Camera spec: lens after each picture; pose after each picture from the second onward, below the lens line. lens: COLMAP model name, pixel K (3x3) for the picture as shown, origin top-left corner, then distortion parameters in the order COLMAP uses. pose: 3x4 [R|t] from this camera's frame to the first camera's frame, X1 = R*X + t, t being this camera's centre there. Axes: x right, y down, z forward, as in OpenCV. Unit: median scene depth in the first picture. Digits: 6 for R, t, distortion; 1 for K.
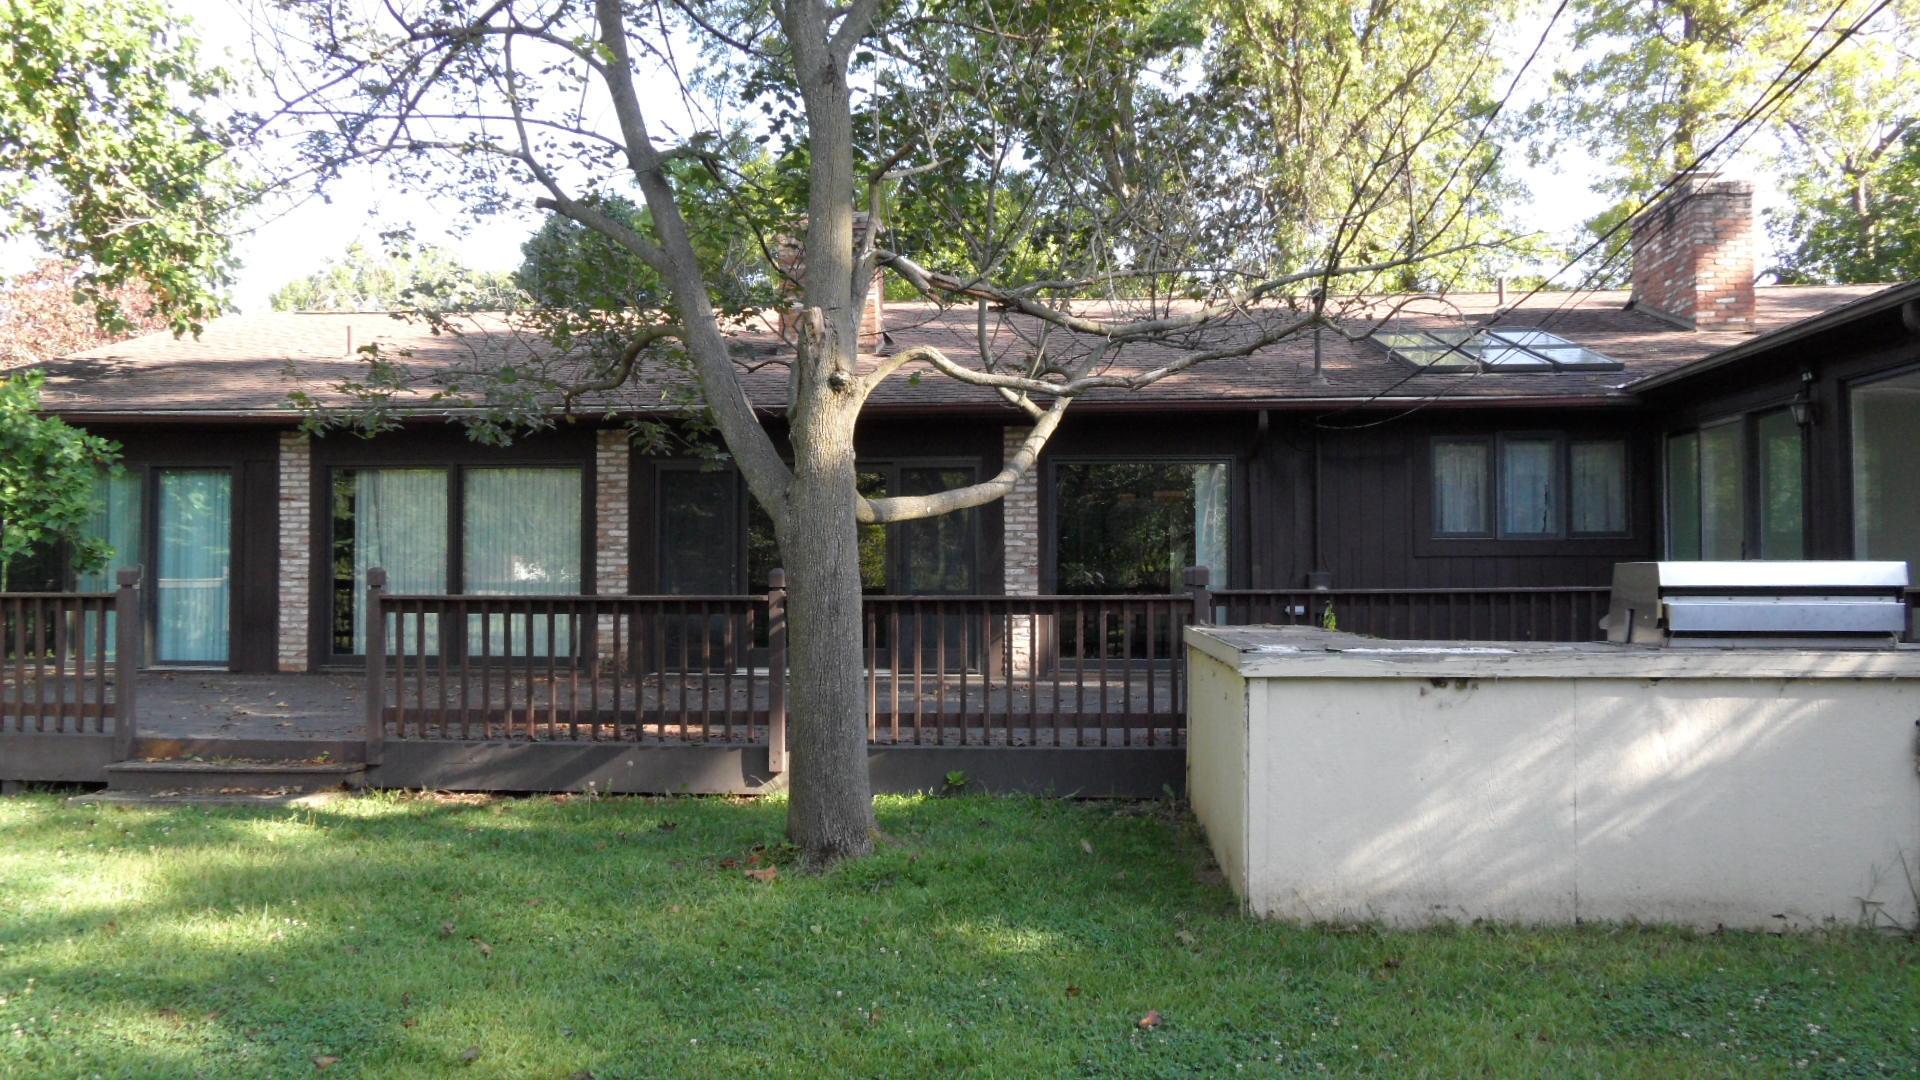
lens RADIAL K [[1412.6, 0, 965.3], [0, 1412.6, 532.7], [0, 0, 1]] dist [-0.025890, 0.026803]
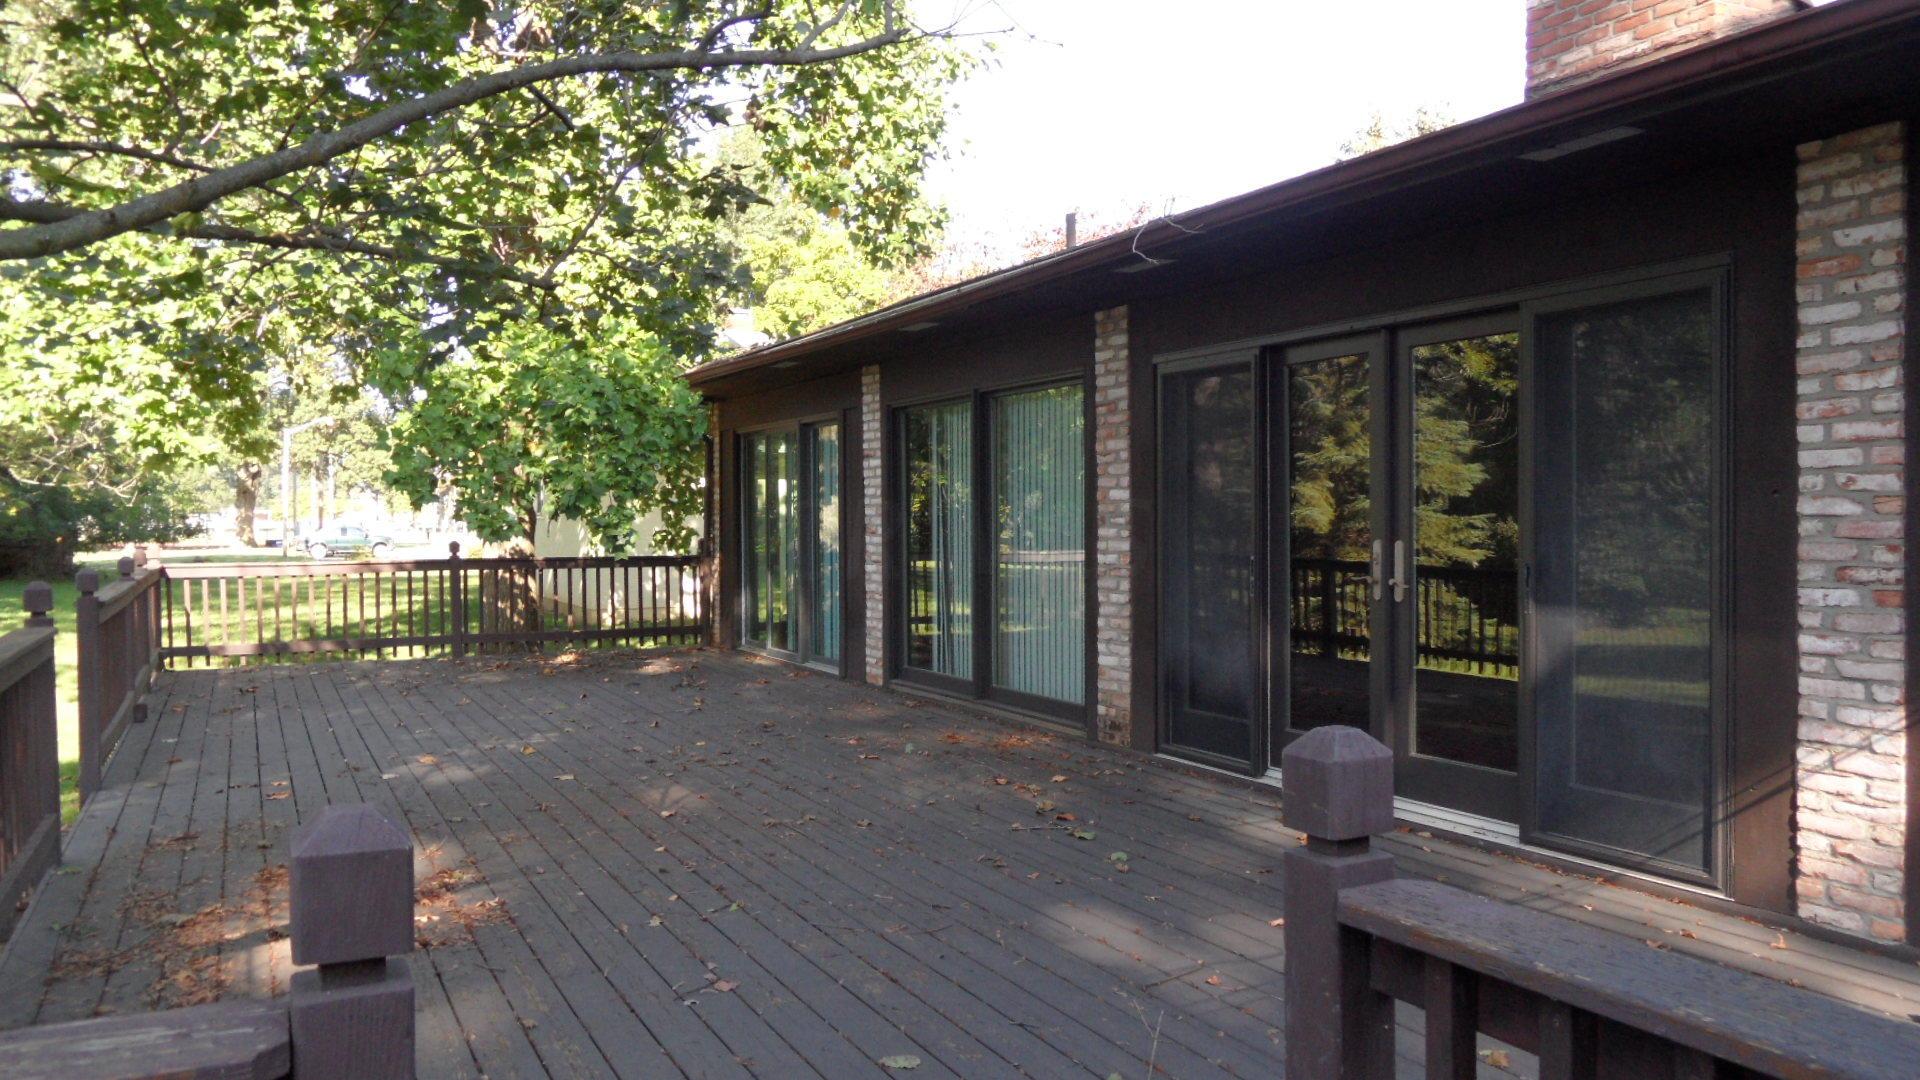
lens RADIAL K [[1412.6, 0, 965.3], [0, 1412.6, 532.7], [0, 0, 1]] dist [-0.025890, 0.026803]
pose [[0.528900, 0.006408, -0.848660, 0.195233], [0.029496, 0.999229, 0.025927, -0.000847], [0.848172, -0.038745, 0.528303, 0.653447]]
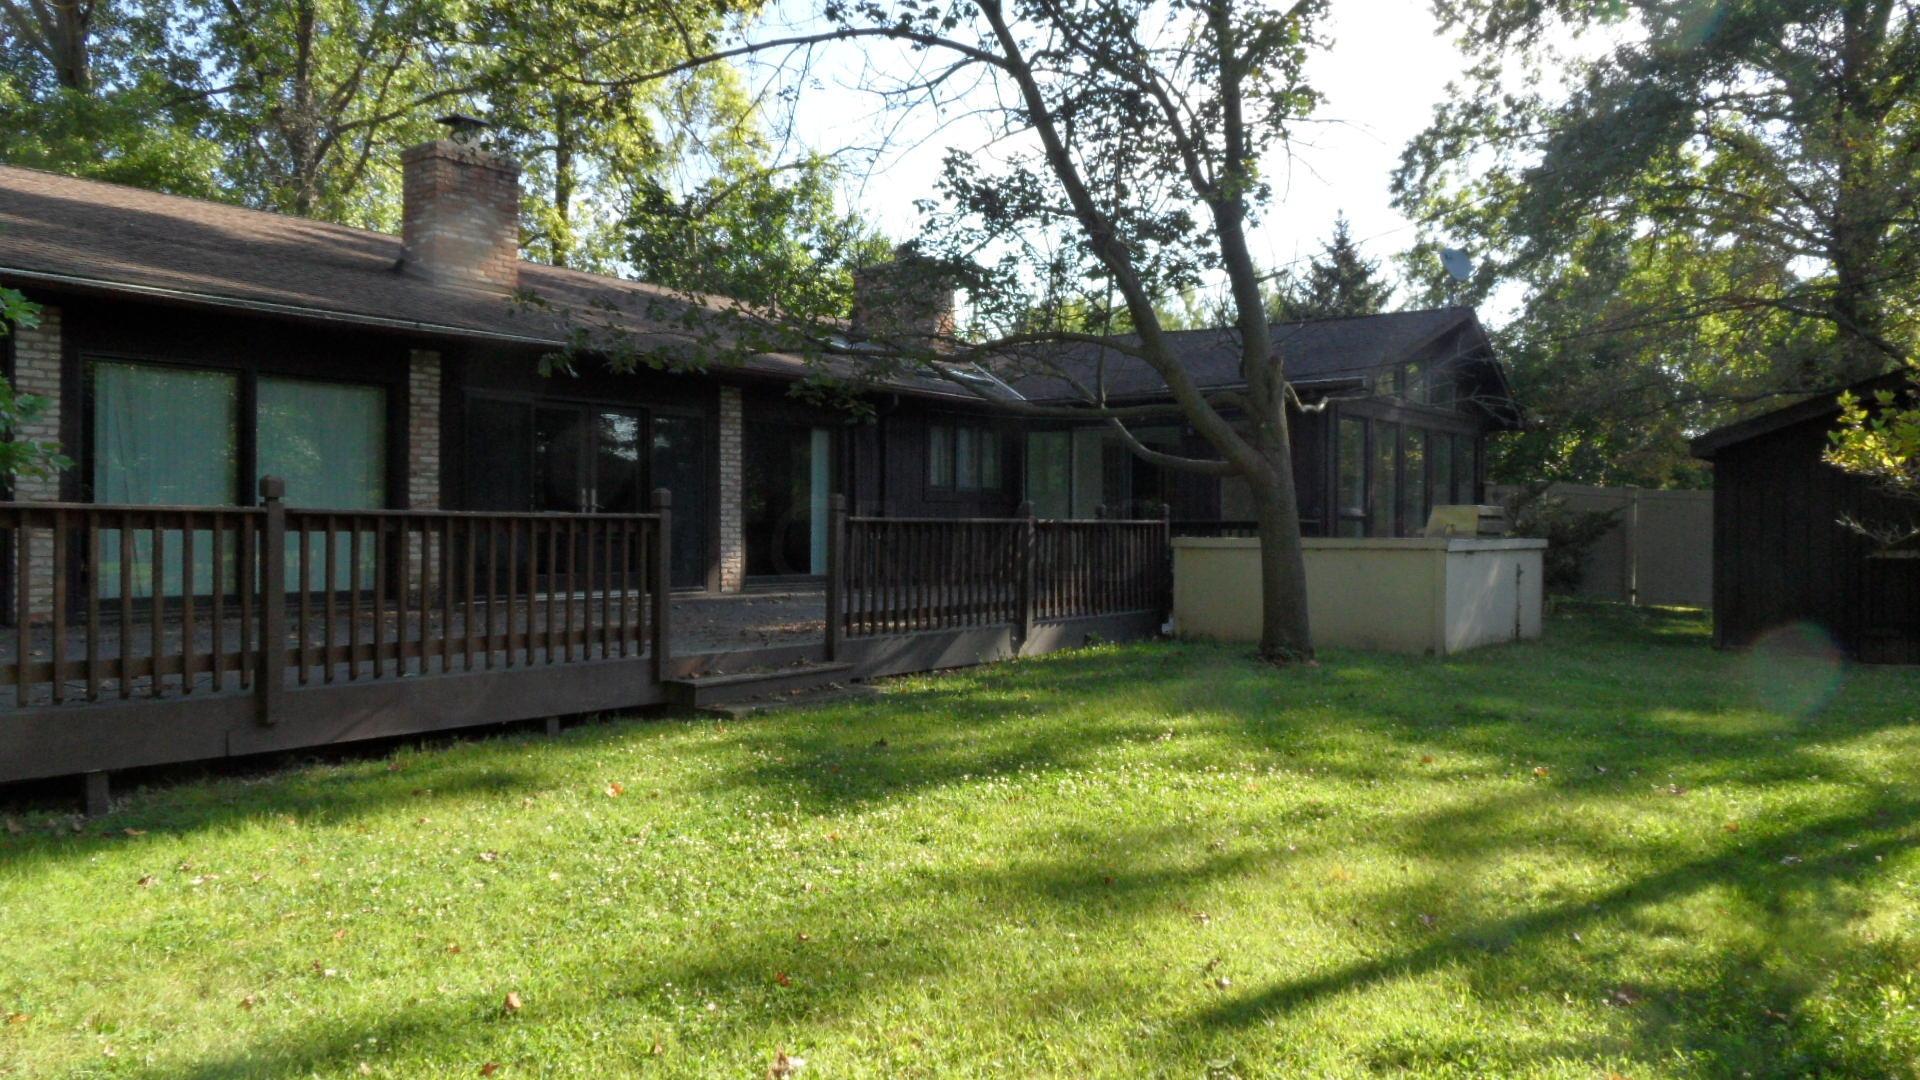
lens RADIAL K [[1412.6, 0, 965.3], [0, 1412.6, 532.7], [0, 0, 1]] dist [-0.025890, 0.026803]
pose [[0.517760, 0.000596, 0.855526, -0.879749], [-0.033488, 0.999247, 0.019570, 0.019259], [-0.854871, -0.038783, 0.517390, 0.187671]]
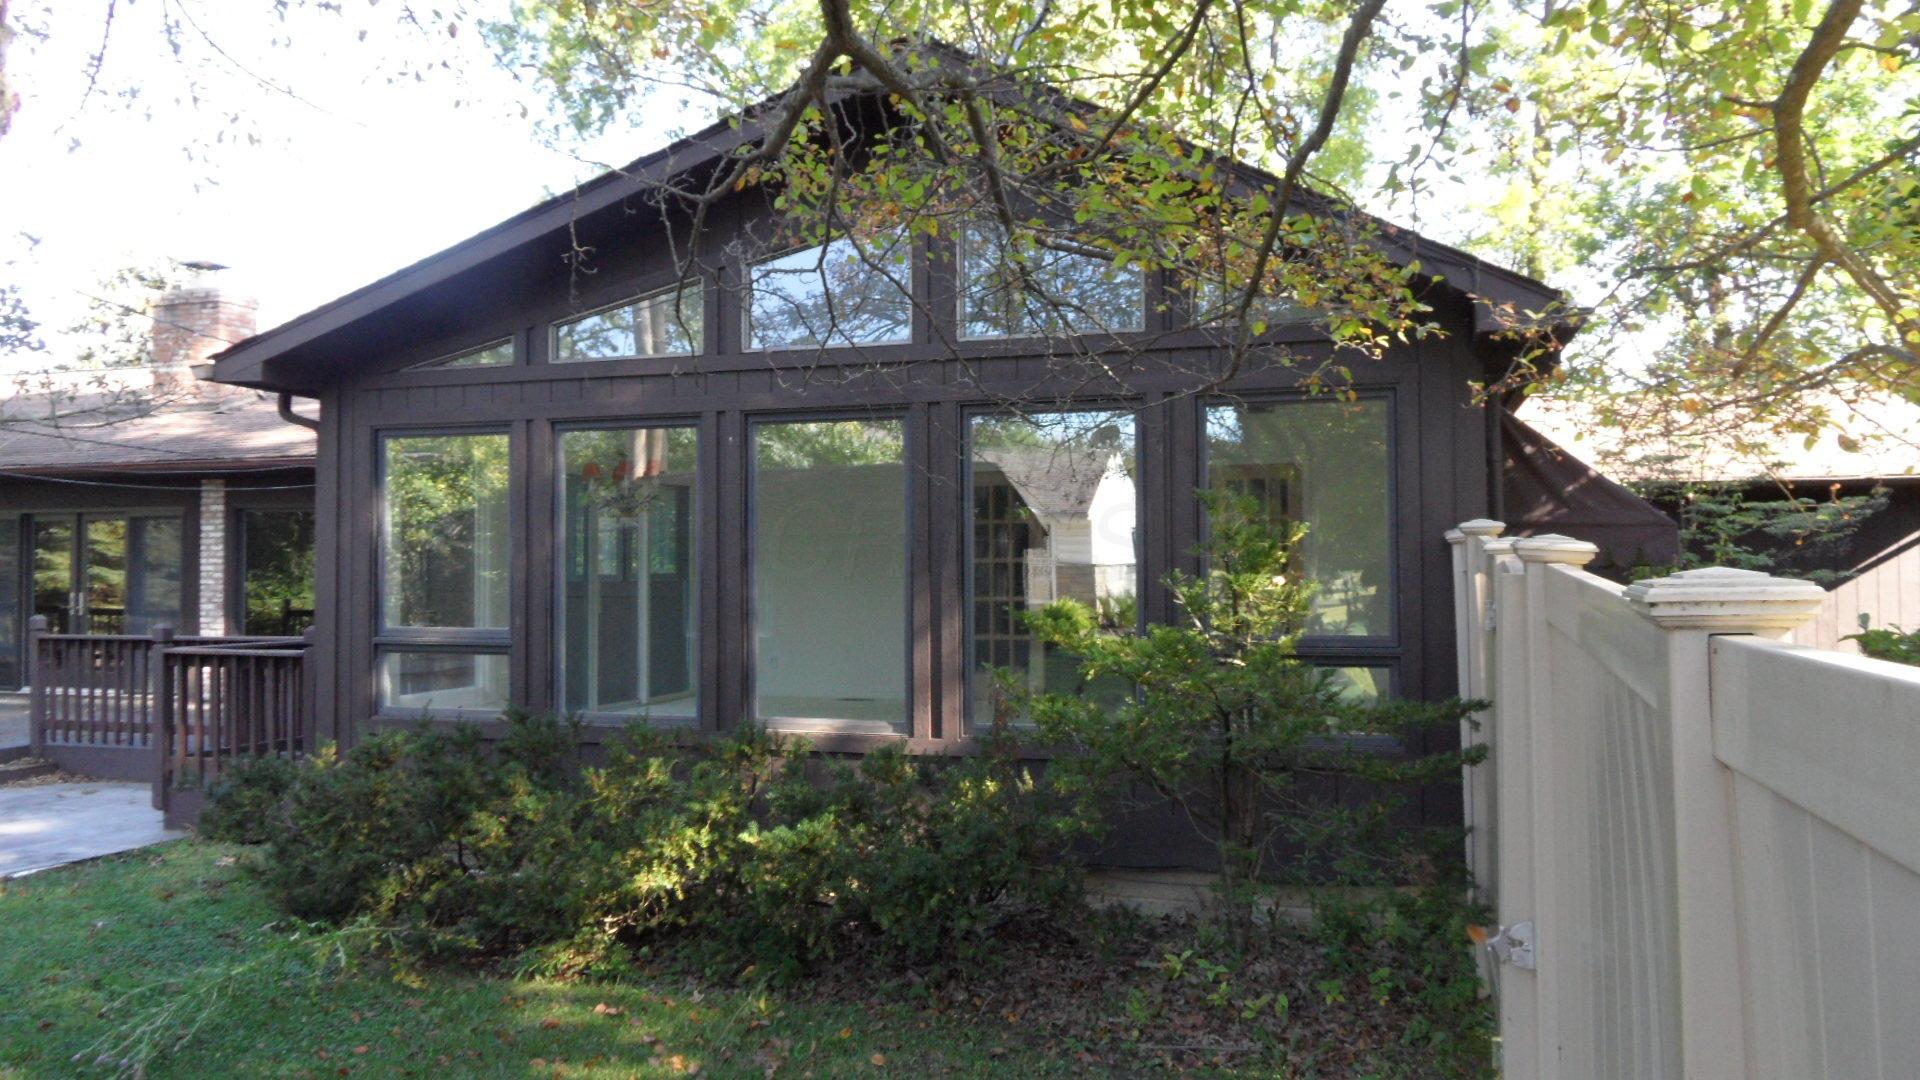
lens RADIAL K [[1434.5, 0, 955.1], [0, 1434.5, 537.9], [0, 0, 1]] dist [0.002240, 0.001927]
pose [[0.975925, -0.005751, -0.218031, 0.858452], [0.007731, 0.999936, 0.008227, -0.032281], [0.217970, -0.009715, 0.975907, -0.001639]]
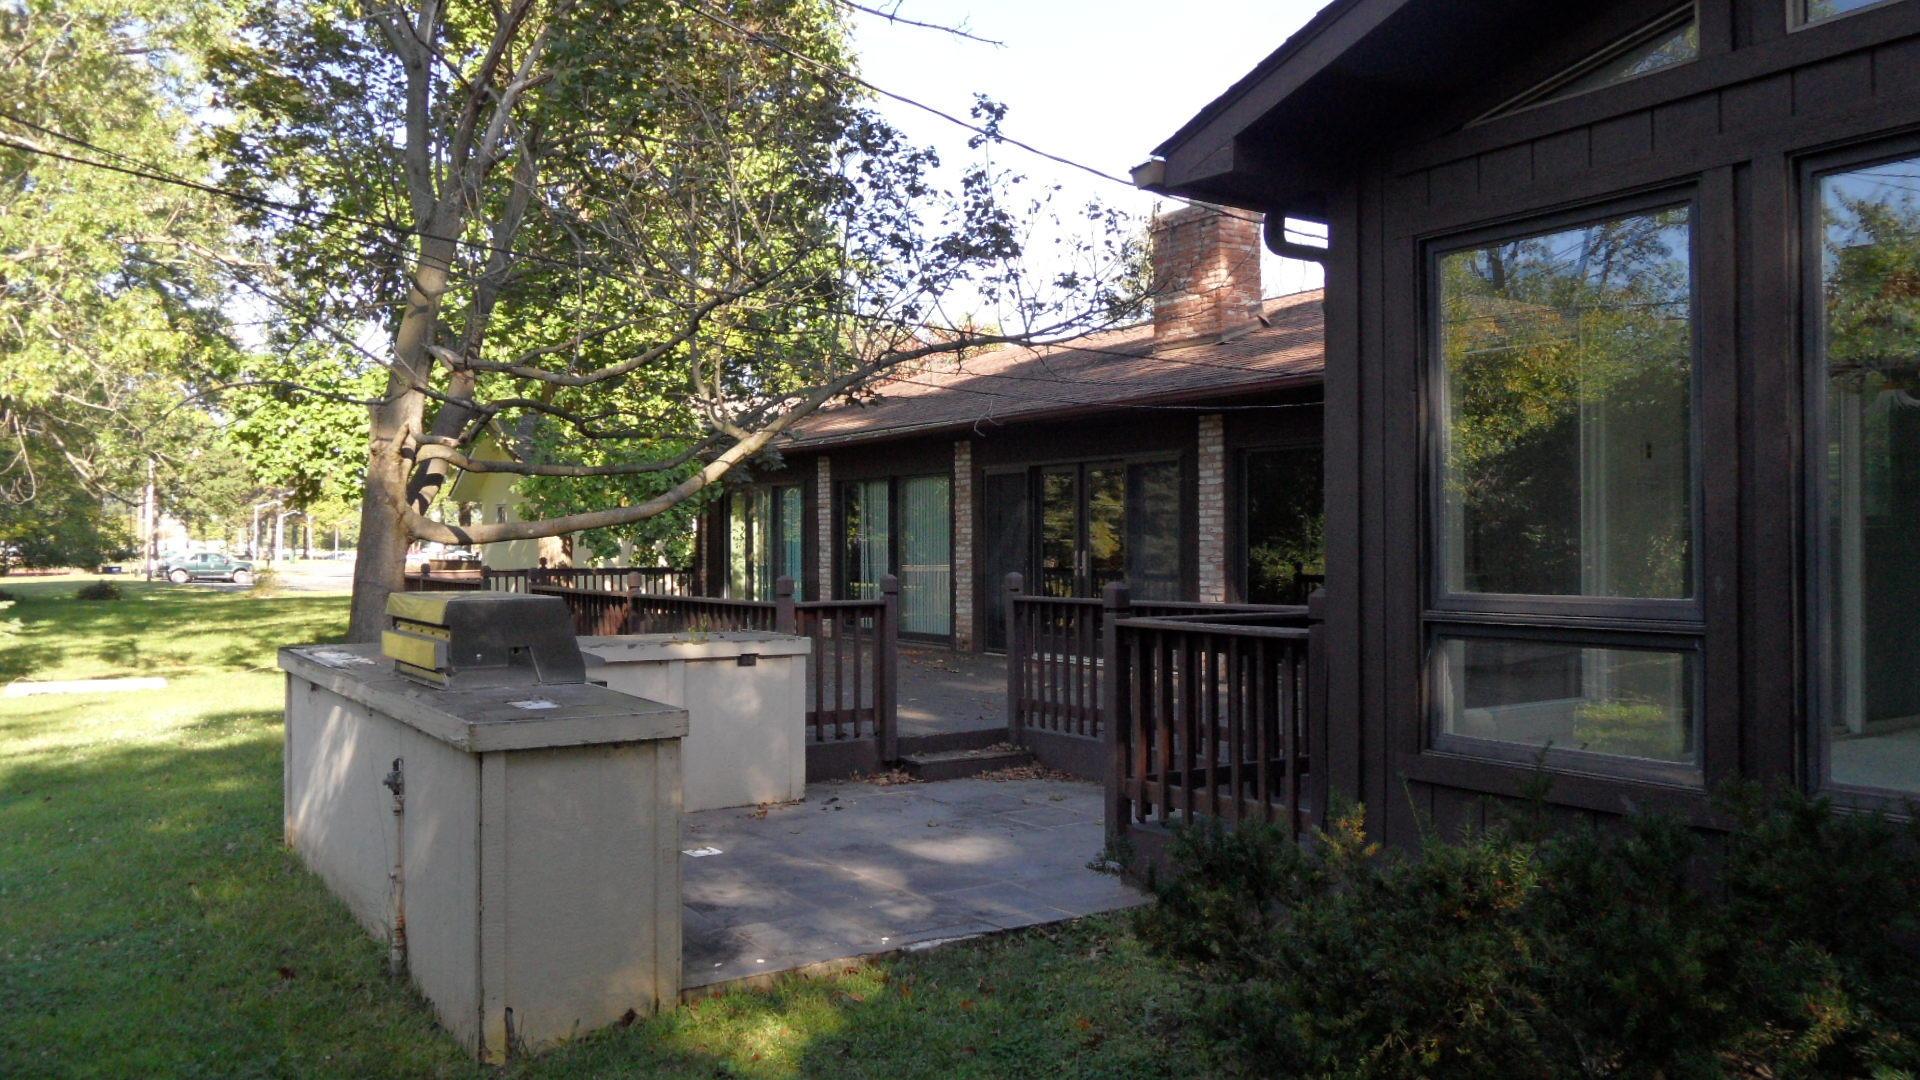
lens RADIAL K [[1434.5, 0, 955.1], [0, 1434.5, 537.9], [0, 0, 1]] dist [0.002240, 0.001927]
pose [[0.625177, -0.006585, -0.780455, 0.670742], [0.028539, 0.999489, 0.014428, -0.011178], [0.779961, -0.031294, 0.625046, 0.253772]]
